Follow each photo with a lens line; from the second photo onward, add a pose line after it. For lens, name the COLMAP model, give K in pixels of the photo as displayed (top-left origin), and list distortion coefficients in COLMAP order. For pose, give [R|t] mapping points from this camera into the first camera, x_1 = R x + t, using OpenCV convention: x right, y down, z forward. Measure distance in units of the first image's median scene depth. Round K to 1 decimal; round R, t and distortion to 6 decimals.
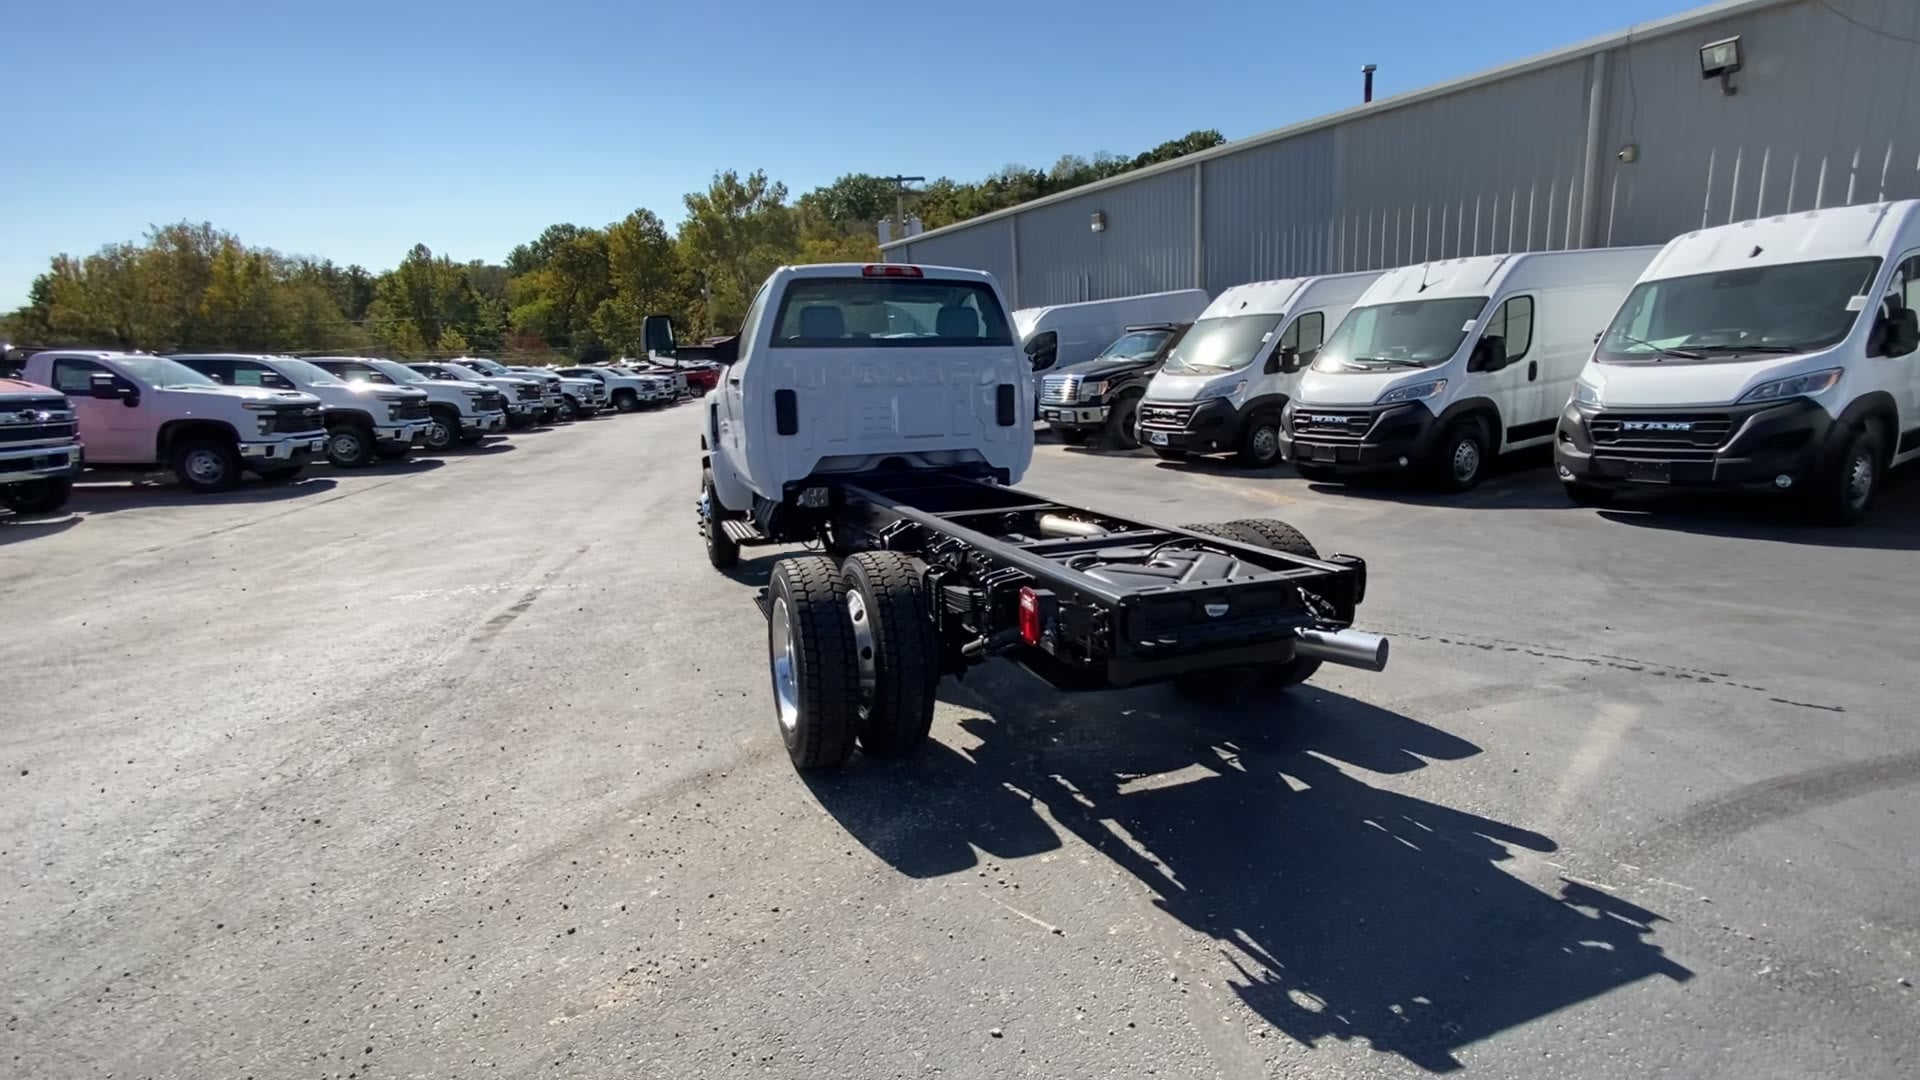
lens RADIAL K [[886.5, 0, 952.4], [0, 886.5, 546.5], [0, 0, 1]] dist [0.018004, -0.018813]
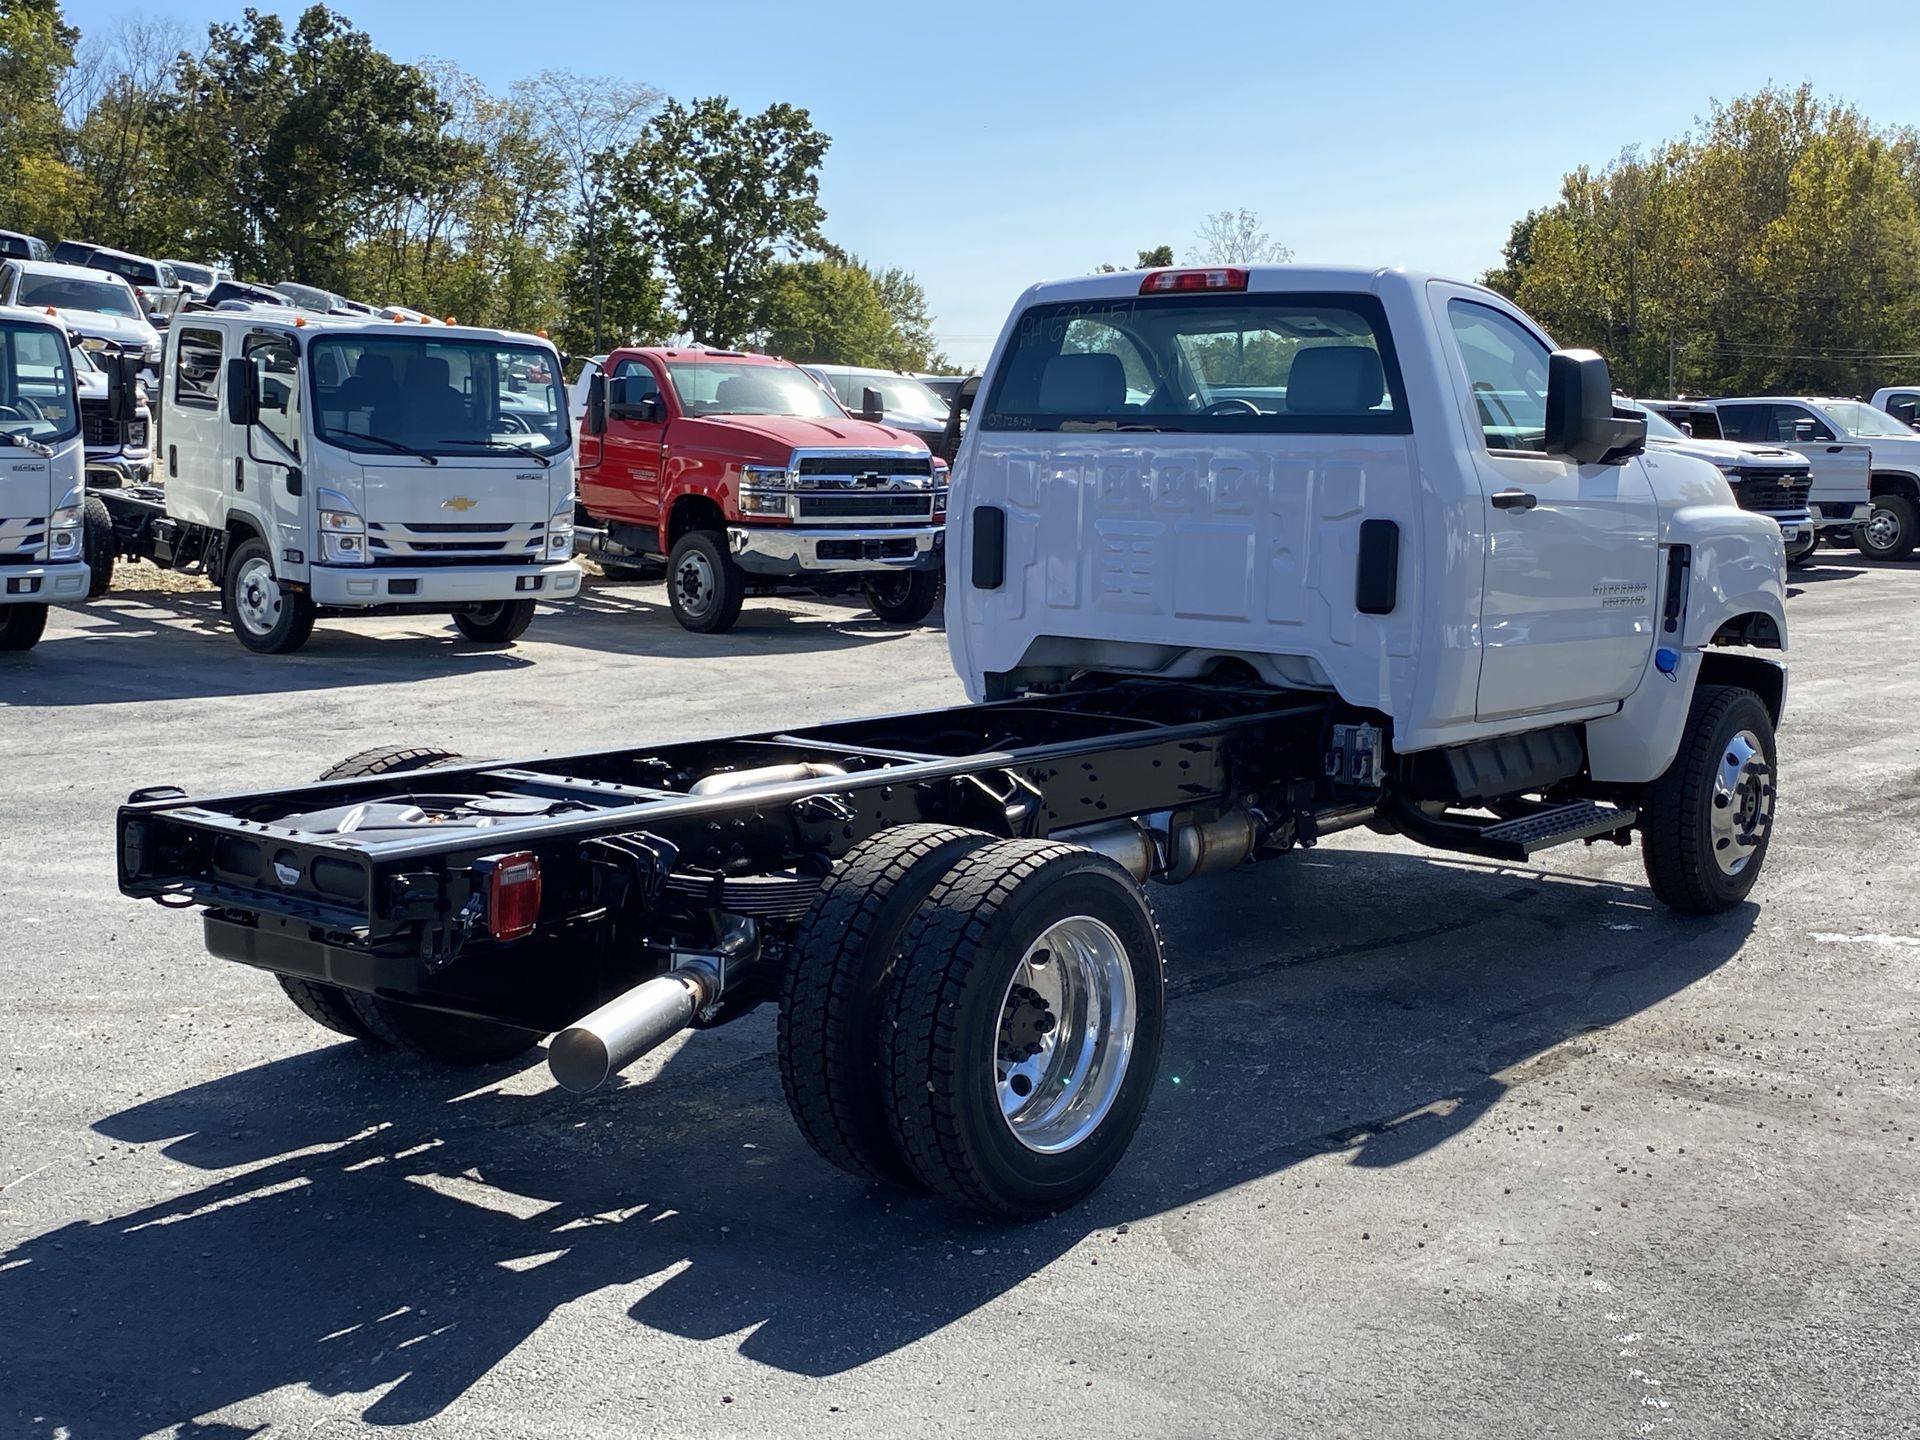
lens RADIAL K [[2311.3, 0, 967.4], [0, 2311.3, 694.8], [0, 0, 1]] dist [0.128210, -0.350071]
pose [[0.510015, 0.123424, -0.851265, 0.434922], [-0.181443, 0.982821, 0.033790, -0.045300], [0.840811, 0.137223, 0.523647, 0.106902]]
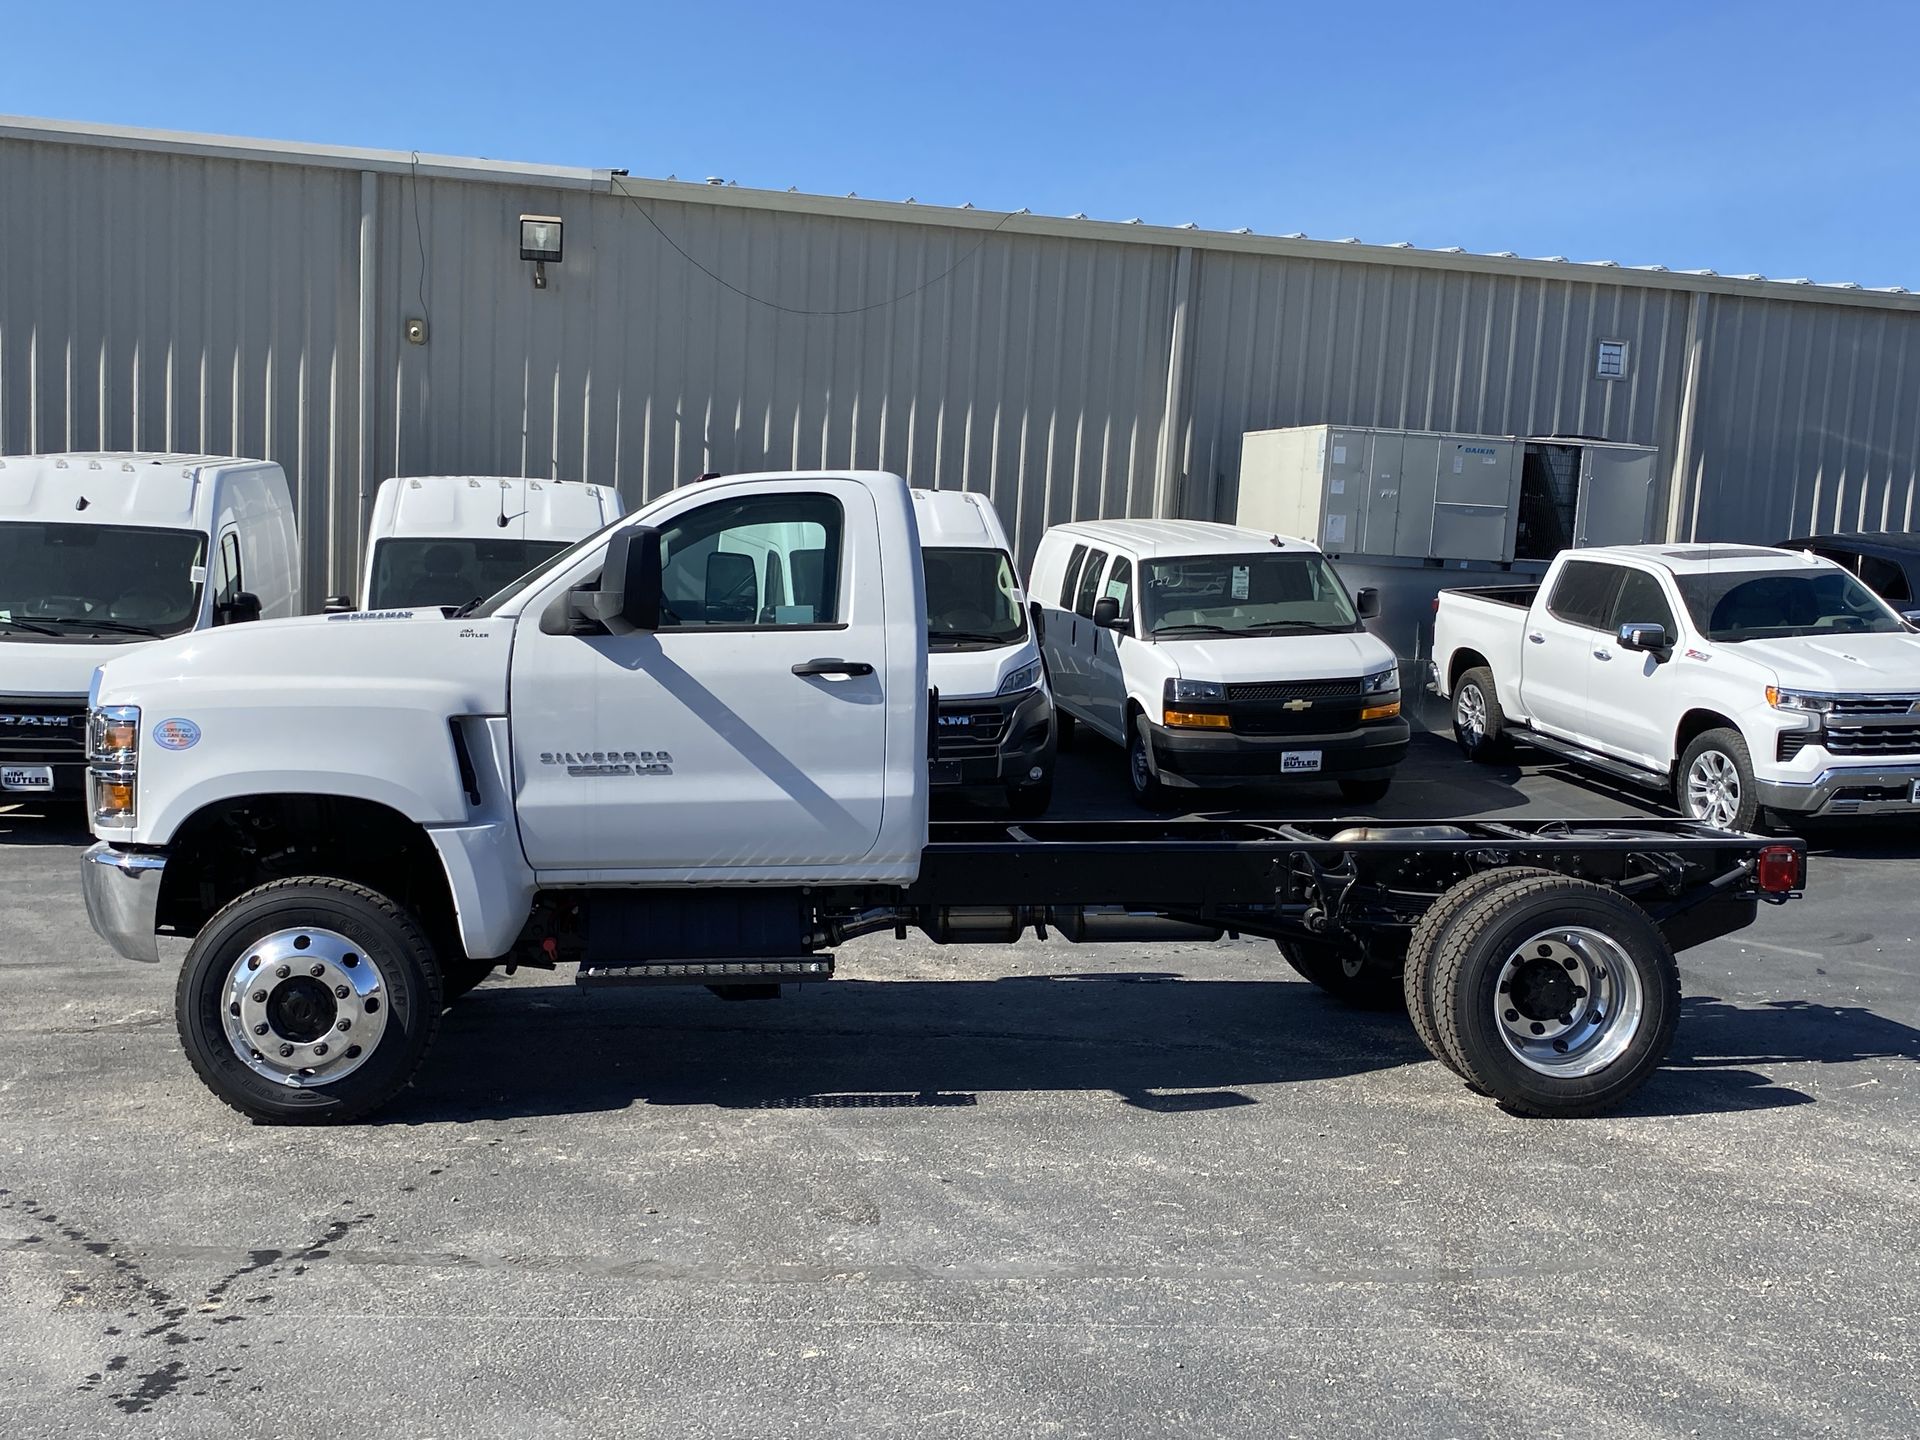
lens RADIAL K [[1920.8, 0, 960.0], [0, 1920.8, 720.0], [0, 0, 1]] dist [0.073502, -0.196102]
pose [[0.250612, -0.020251, 0.967876, -0.580711], [0.160254, 0.986856, -0.020846, -0.052449], [-0.954732, 0.160330, 0.250563, 0.283601]]
